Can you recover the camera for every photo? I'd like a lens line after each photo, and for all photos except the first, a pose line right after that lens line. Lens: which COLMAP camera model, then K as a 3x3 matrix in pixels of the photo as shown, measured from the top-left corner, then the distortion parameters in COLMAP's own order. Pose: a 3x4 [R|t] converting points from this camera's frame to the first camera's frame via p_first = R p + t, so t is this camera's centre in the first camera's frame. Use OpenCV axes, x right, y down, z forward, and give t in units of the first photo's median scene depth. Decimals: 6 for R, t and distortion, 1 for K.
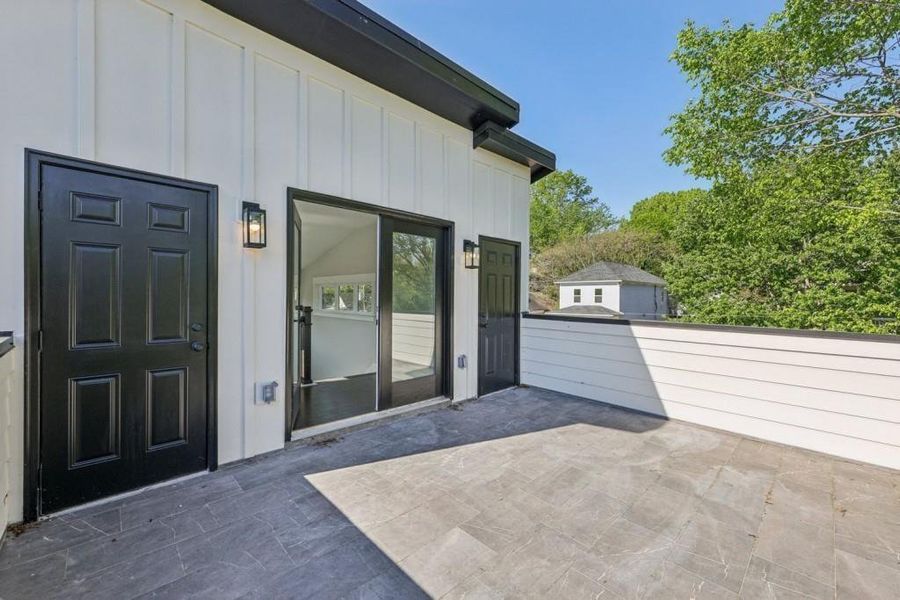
lens RADIAL K [[359.7, 0, 450.0], [0, 359.7, 300.0], [0, 0, 1]] dist [-0.000297, -0.000042]
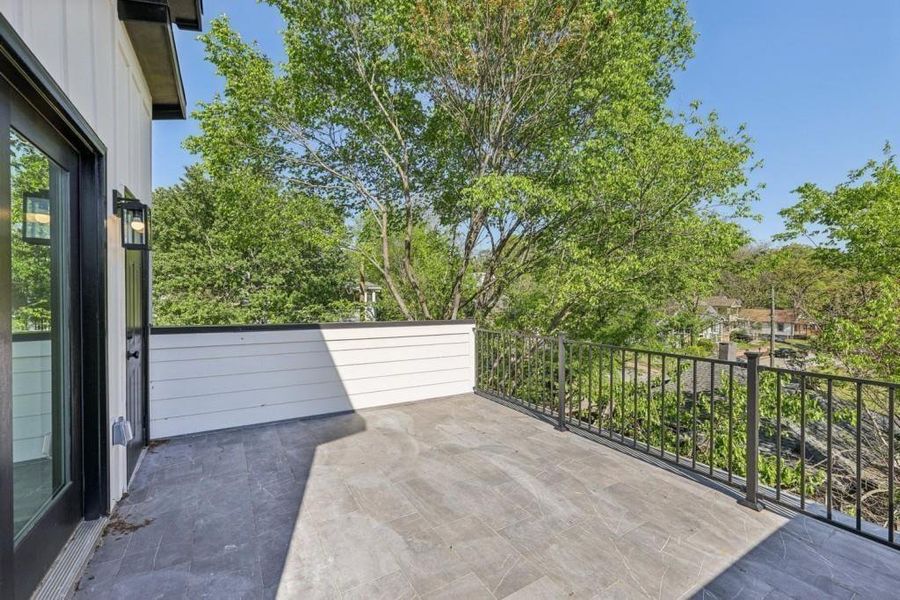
lens RADIAL K [[359.7, 0, 450.0], [0, 359.7, 300.0], [0, 0, 1]] dist [-0.000297, -0.000042]
pose [[0.226435, -0.014301, 0.973921, -0.402311], [0.011691, 0.999860, 0.011964, -0.016202], [-0.973956, 0.008678, 0.226570, 0.493649]]
